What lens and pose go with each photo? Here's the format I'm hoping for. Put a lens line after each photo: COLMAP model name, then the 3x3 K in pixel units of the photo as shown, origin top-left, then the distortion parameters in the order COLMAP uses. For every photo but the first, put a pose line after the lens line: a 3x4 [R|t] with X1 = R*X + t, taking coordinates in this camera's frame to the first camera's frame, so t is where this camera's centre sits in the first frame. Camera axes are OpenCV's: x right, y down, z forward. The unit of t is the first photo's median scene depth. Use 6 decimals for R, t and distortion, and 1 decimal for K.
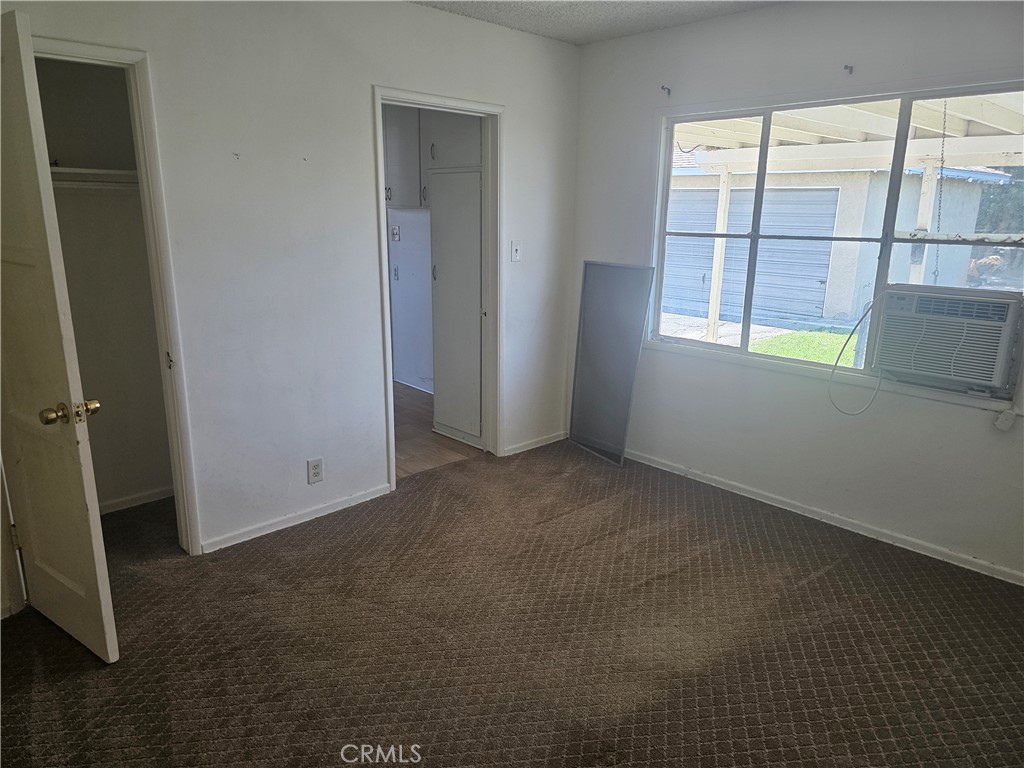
lens RADIAL K [[686.0, 0, 506.1], [0, 686.0, 383.0], [0, 0, 1]] dist [0.060975, -0.058288]
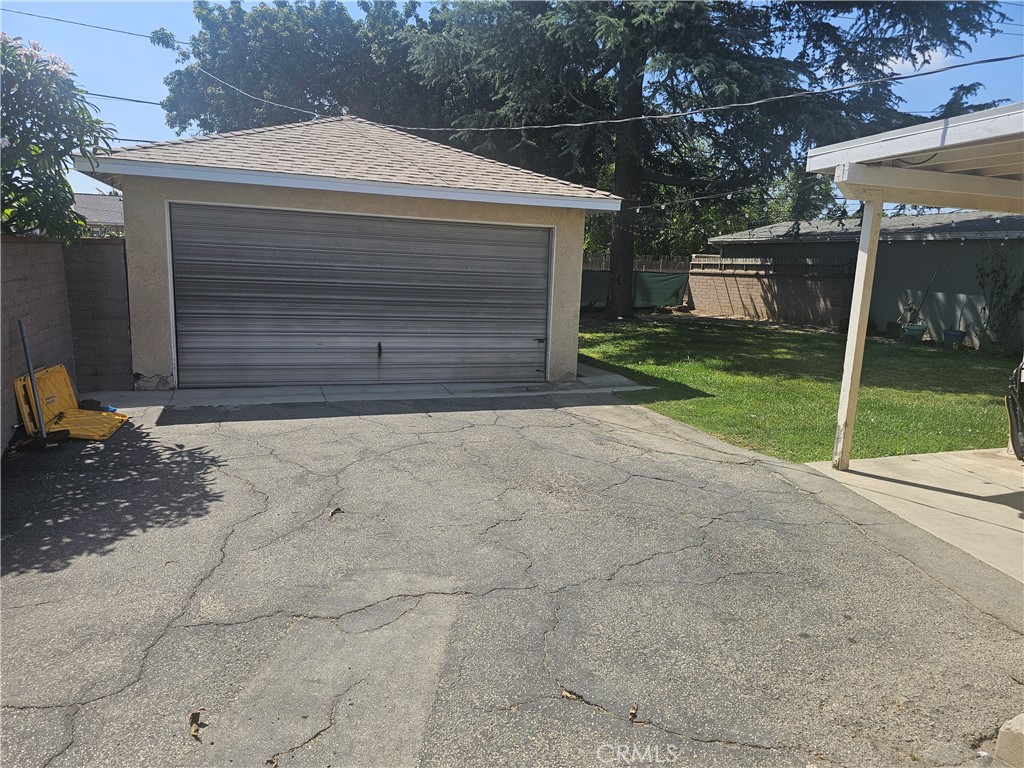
lens RADIAL K [[686.0, 0, 498.6], [0, 686.0, 391.3], [0, 0, 1]] dist [0.060975, -0.058288]
pose [[0.400309, -0.169550, 0.900558, -0.970333], [0.205028, 0.974393, 0.092314, -0.528503], [-0.893150, 0.147685, 0.424821, 2.176343]]
